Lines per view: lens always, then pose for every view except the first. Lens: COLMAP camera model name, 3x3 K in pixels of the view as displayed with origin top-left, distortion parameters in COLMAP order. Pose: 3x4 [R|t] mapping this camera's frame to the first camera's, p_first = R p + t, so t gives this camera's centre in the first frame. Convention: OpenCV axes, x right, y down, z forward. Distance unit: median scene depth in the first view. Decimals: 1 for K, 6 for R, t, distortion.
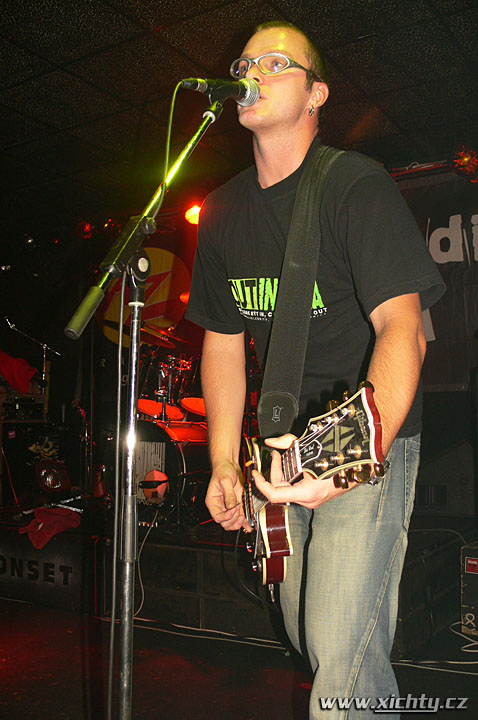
lens RADIAL K [[788.2, 0, 239.4], [0, 788.2, 361.2], [0, 0, 1]] dist [-0.114391, 0.000000]
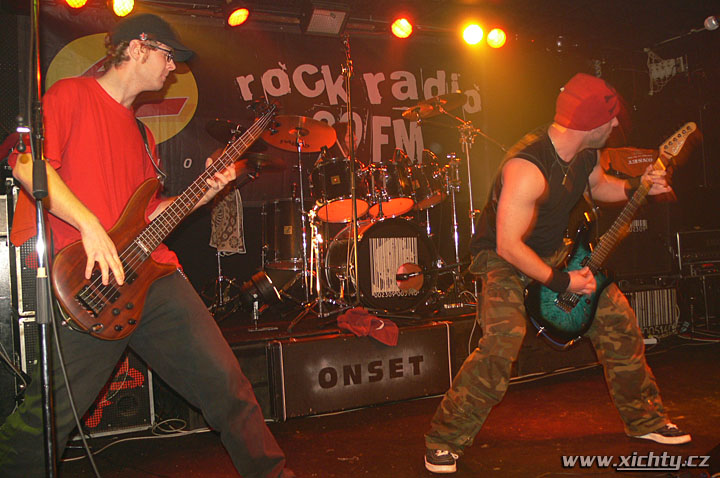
lens RADIAL K [[788.2, 0, 361.6], [0, 788.2, 258.1], [0, 0, 1]] dist [-0.114391, 0.000000]
pose [[0.460535, -0.029971, 0.887136, -1.115910], [-0.018568, 0.998886, 0.043385, 0.086945], [-0.887448, -0.036453, 0.459465, 0.566251]]
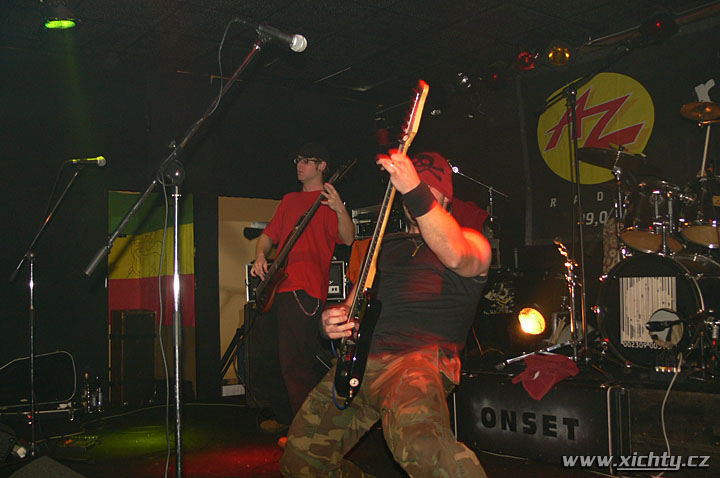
lens RADIAL K [[788.2, 0, 360.1], [0, 788.2, 238.8], [0, 0, 1]] dist [-0.114391, 0.000000]
pose [[0.945721, -0.048242, -0.321380, -0.148444], [0.055095, 0.998406, 0.012257, 0.032253], [0.320276, -0.029298, 0.946871, 0.081970]]
